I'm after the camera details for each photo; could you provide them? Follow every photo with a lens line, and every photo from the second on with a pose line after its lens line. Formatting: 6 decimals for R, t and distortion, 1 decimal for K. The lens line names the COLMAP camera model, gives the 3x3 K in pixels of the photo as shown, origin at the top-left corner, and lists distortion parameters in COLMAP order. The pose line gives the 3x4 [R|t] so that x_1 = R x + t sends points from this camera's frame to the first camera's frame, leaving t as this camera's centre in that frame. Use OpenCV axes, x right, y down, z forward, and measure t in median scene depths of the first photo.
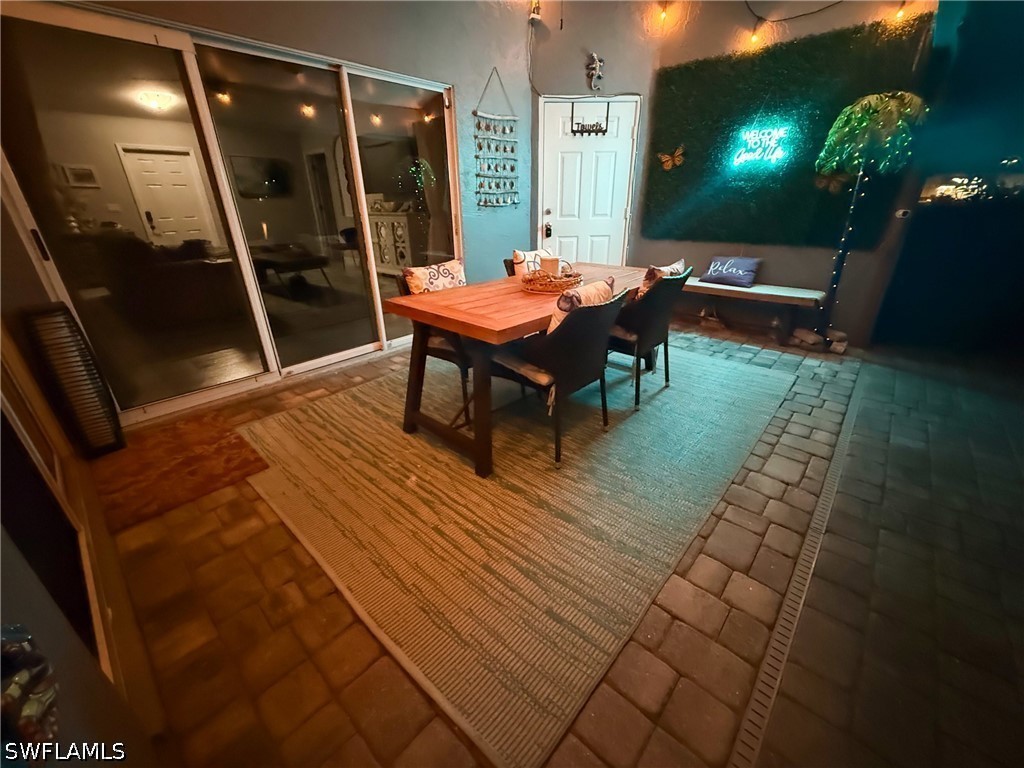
lens RADIAL K [[409.0, 0, 508.7], [0, 409.0, 388.0], [0, 0, 1]] dist [-0.002244, 0.000190]
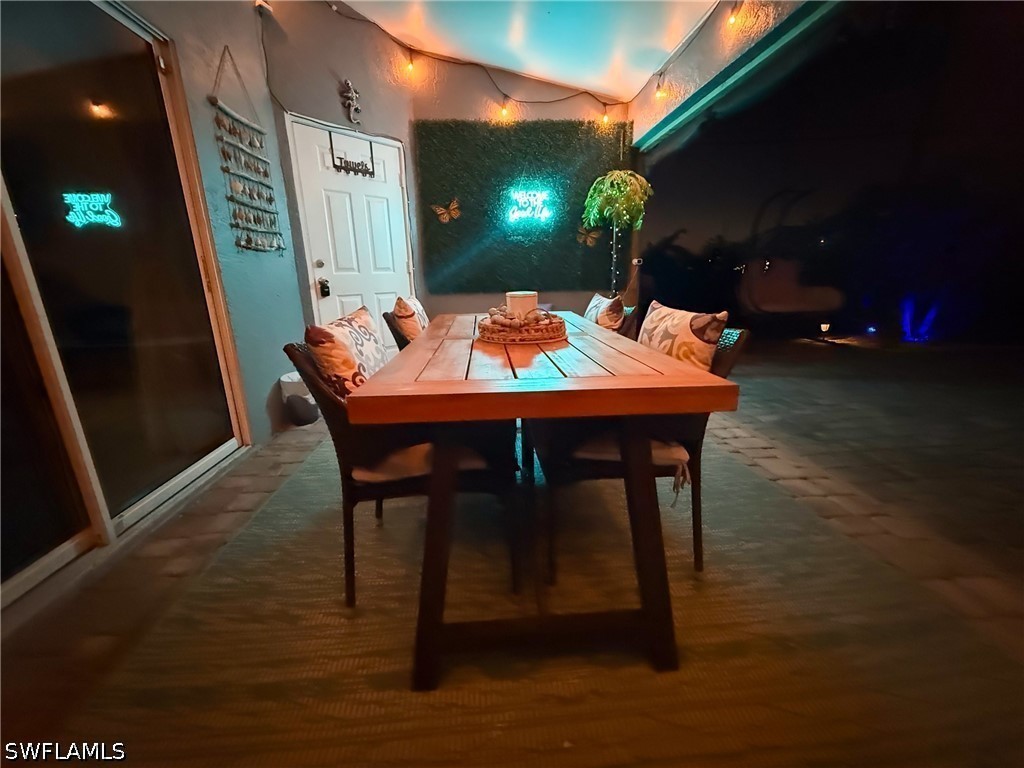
lens RADIAL K [[409.0, 0, 508.7], [0, 409.0, 388.0], [0, 0, 1]] dist [-0.002244, 0.000190]
pose [[0.685346, -0.194380, 0.701796, -0.267347], [0.313398, 0.948634, -0.043305, -0.089879], [-0.657329, 0.249621, 0.711061, 0.349912]]
